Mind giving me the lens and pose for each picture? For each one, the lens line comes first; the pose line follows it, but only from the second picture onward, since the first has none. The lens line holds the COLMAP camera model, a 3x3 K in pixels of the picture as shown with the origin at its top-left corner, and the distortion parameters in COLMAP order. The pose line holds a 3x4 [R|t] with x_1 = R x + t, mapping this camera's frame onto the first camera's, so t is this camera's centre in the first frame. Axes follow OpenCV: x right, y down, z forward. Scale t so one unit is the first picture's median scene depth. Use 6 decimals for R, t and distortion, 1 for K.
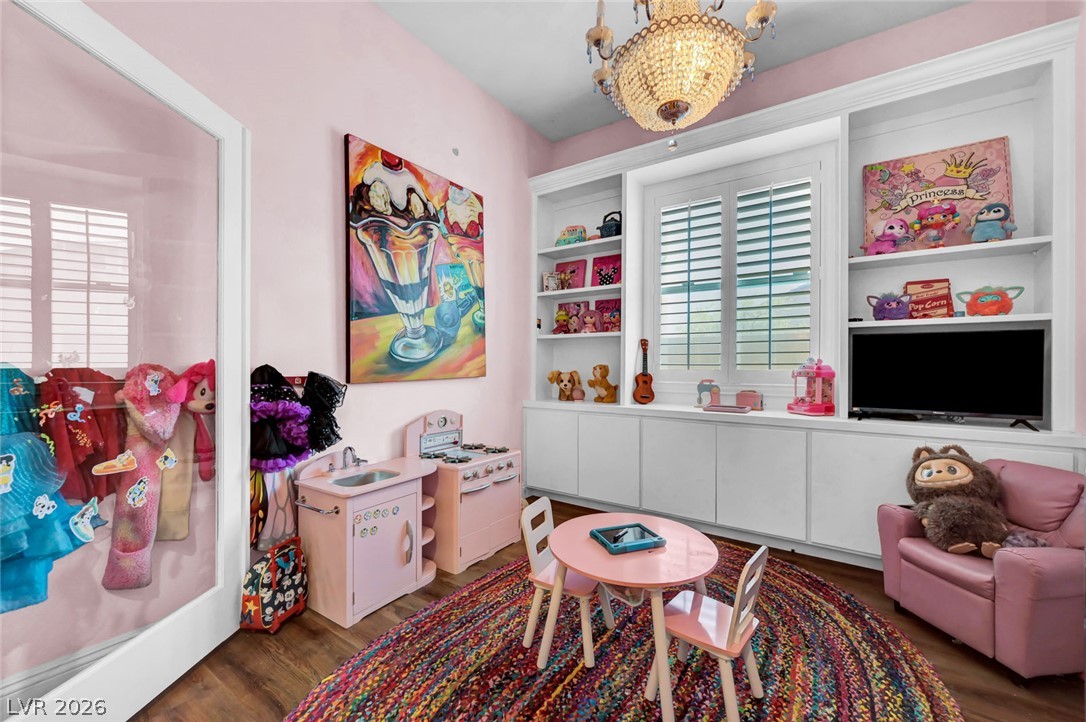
lens RADIAL K [[431.1, 0, 545.1], [0, 431.1, 365.5], [0, 0, 1]] dist [0.001239, 0.000306]
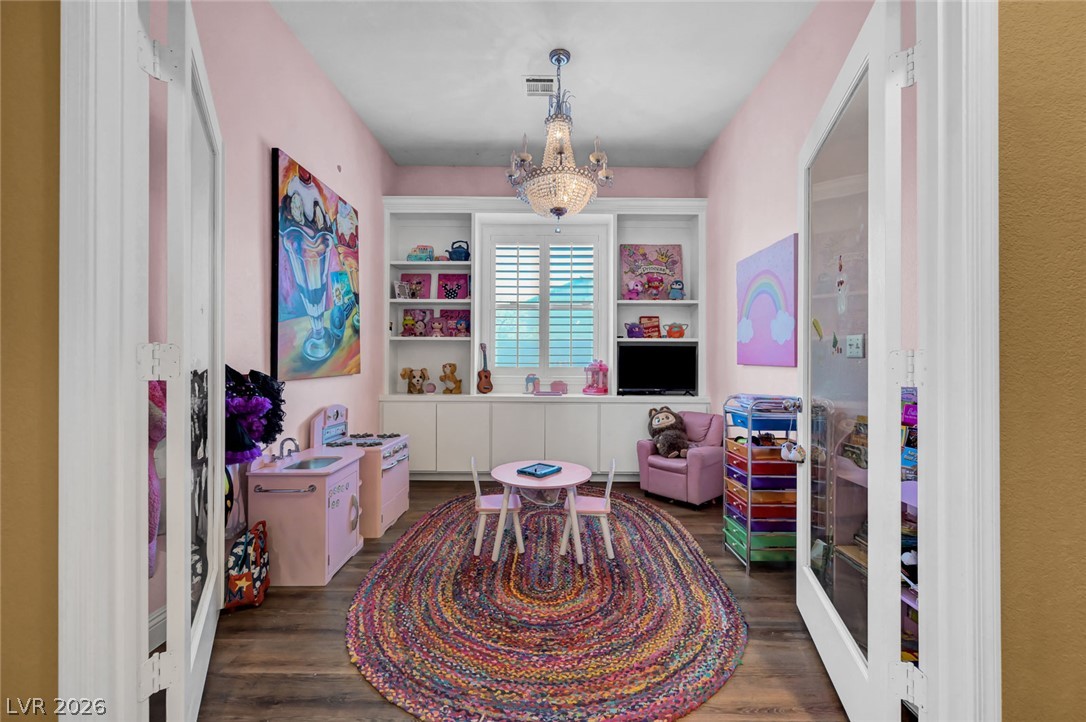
lens RADIAL K [[431.1, 0, 547.1], [0, 431.1, 362.0], [0, 0, 1]] dist [0.001239, 0.000306]
pose [[0.830868, 0.002731, 0.556463, -0.474723], [-0.001519, 0.999995, -0.002640, -0.002907], [-0.556467, 0.001348, 0.830868, -0.253320]]
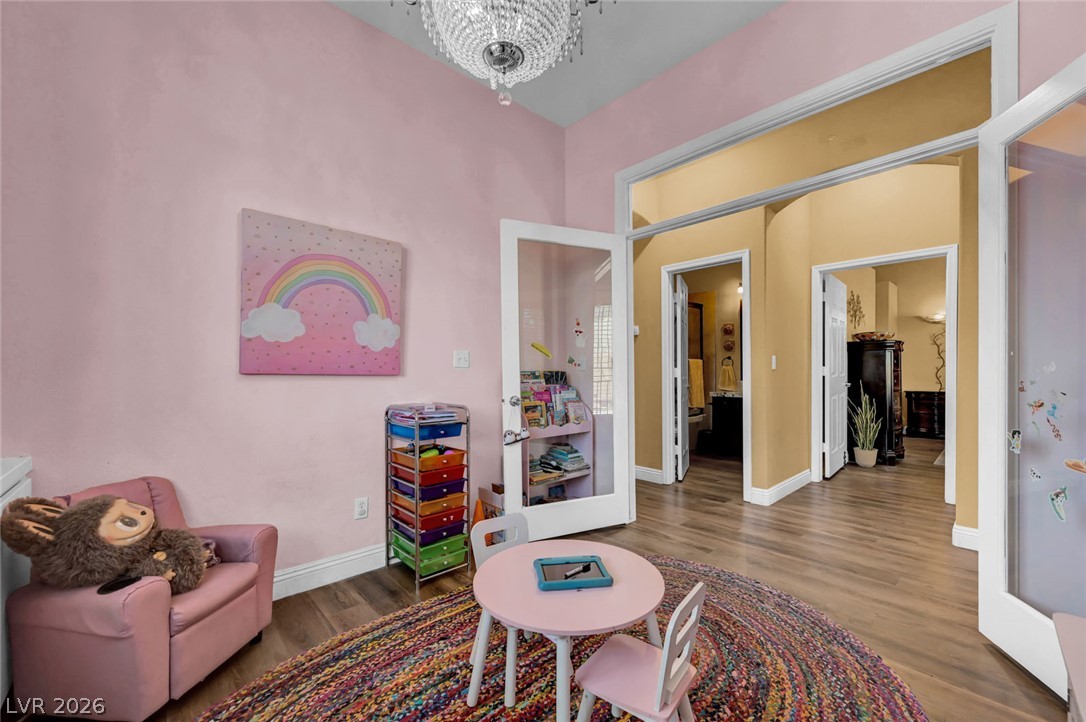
lens RADIAL K [[431.1, 0, 547.1], [0, 431.1, 370.7], [0, 0, 1]] dist [0.001239, 0.000306]
pose [[-0.975422, 0.001422, 0.220341, 0.032177], [0.000138, 0.999983, -0.005845, -0.001281], [-0.220345, -0.005671, -0.975405, 1.274309]]
